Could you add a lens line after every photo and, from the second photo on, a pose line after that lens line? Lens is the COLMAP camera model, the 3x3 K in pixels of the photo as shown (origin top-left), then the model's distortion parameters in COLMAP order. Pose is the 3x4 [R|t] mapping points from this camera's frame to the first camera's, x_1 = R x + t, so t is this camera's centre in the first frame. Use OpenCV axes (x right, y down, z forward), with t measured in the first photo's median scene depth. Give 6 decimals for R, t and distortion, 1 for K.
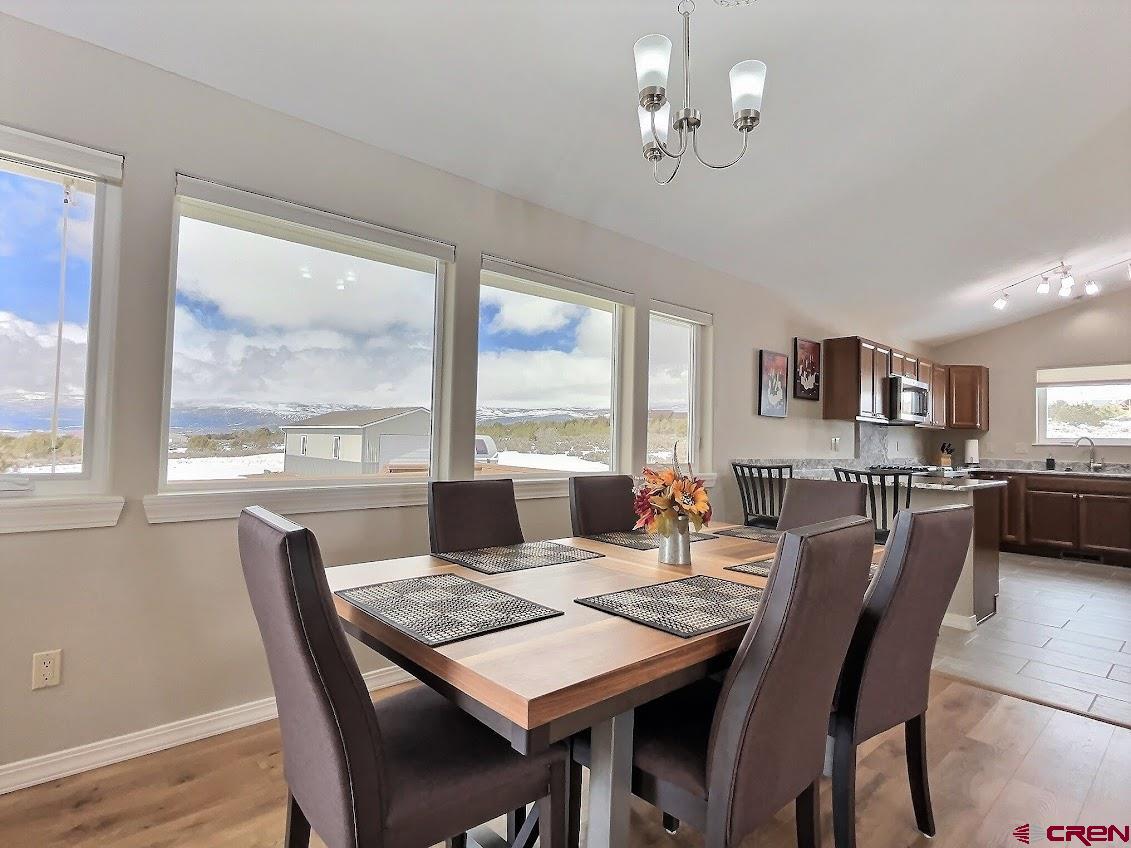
lens RADIAL K [[582.4, 0, 560.4], [0, 582.4, 421.1], [0, 0, 1]] dist [0.005766, -0.000312]
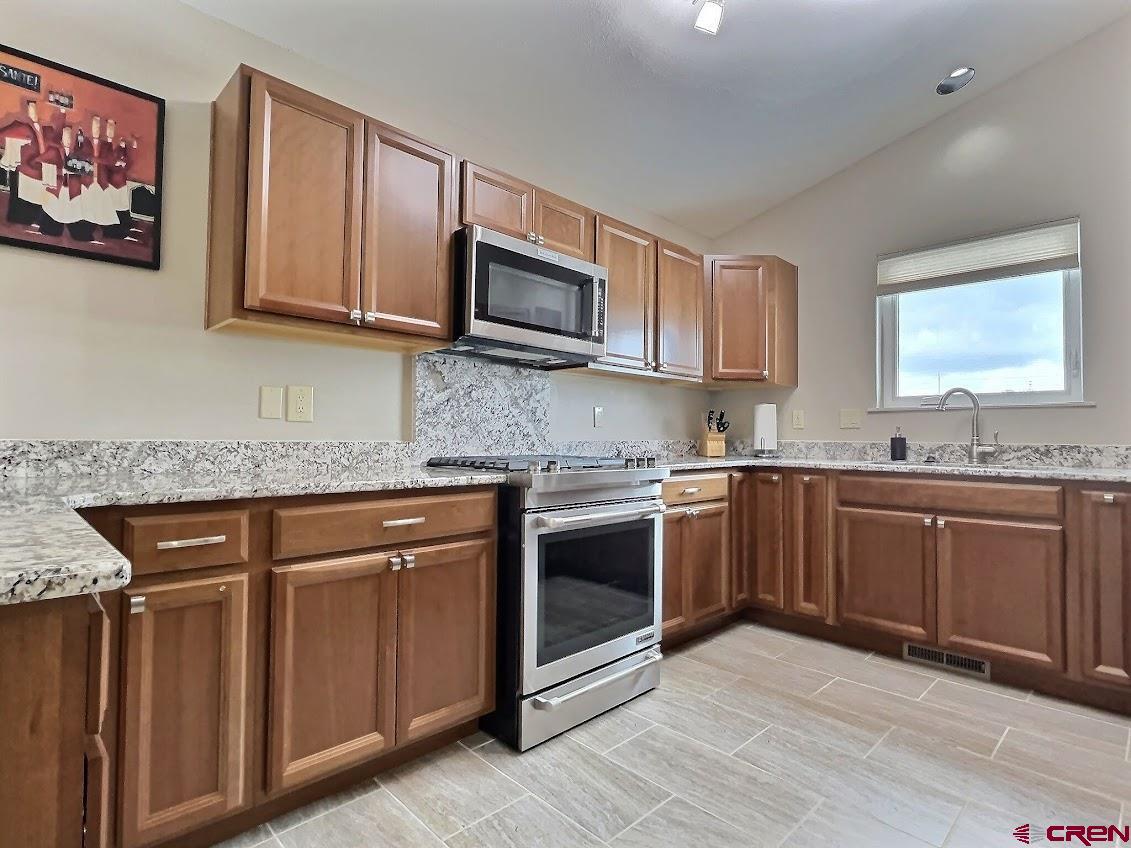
lens RADIAL K [[582.4, 0, 564.6], [0, 582.4, 425.7], [0, 0, 1]] dist [0.005766, -0.000312]
pose [[0.998764, -0.013021, 0.047976, 0.553019], [0.012164, 0.999762, 0.018120, 0.043331], [-0.048200, -0.017514, 0.998684, 0.545642]]
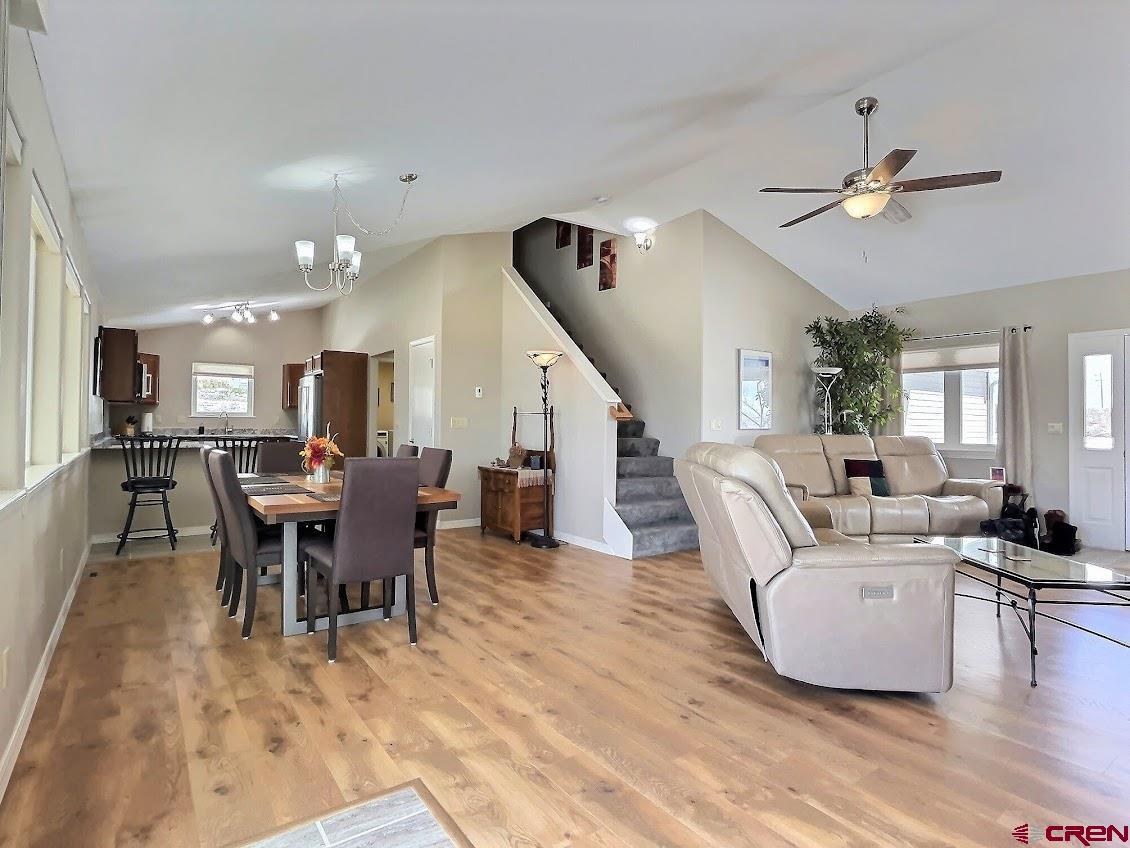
lens RADIAL K [[581.9, 0, 560.4], [0, 581.9, 419.9], [0, 0, 1]] dist [0.005766, -0.000312]
pose [[0.087239, -0.013025, 0.996102, -0.521408], [-0.044399, 0.998870, 0.016949, -0.015584], [-0.995198, -0.045705, 0.086562, 0.001615]]
